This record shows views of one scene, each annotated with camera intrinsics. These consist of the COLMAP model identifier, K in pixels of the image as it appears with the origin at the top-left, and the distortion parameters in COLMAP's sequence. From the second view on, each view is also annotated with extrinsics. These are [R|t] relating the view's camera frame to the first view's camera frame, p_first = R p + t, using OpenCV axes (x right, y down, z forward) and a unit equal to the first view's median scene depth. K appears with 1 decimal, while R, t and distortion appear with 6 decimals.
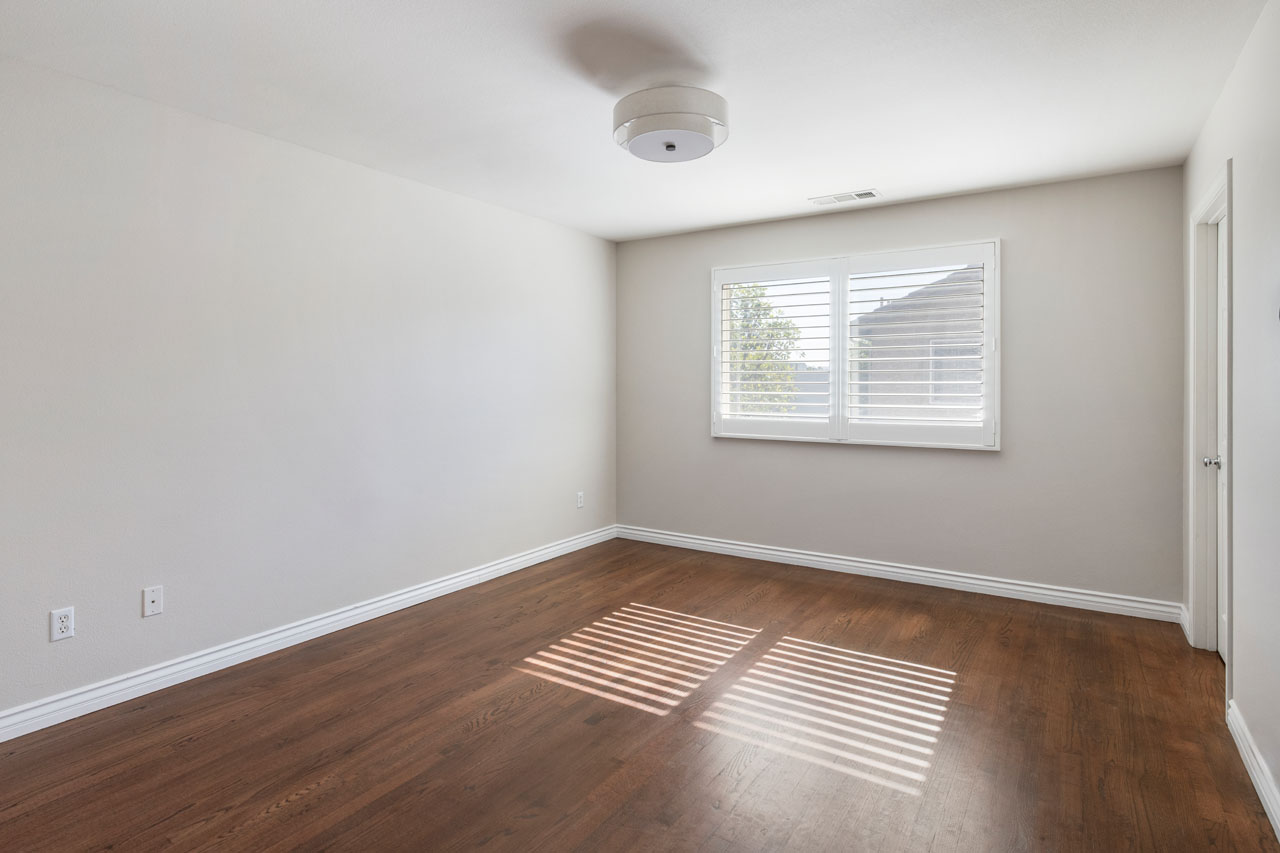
lens RADIAL K [[664.7, 0, 612.3], [0, 664.7, 391.9], [0, 0, 1]] dist [0.001614, 0.000147]
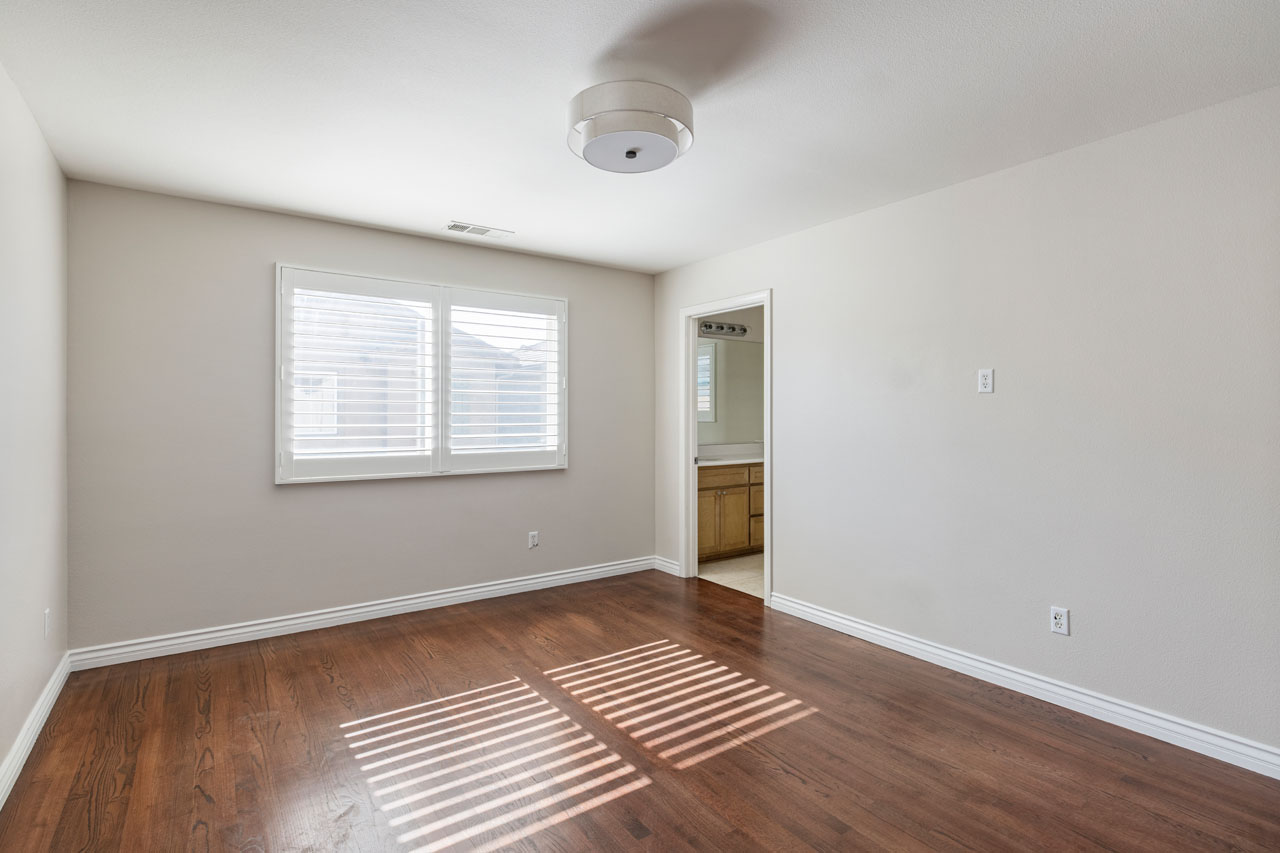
lens RADIAL K [[617.8, 0, 635.9], [0, 617.8, 425.3], [0, 0, 1]] dist [0.002237, 0.000281]
pose [[0.355428, -0.011397, 0.934634, -0.476410], [0.008781, 0.999922, 0.008854, -0.002118], [-0.934662, 0.005060, 0.355500, 0.483890]]
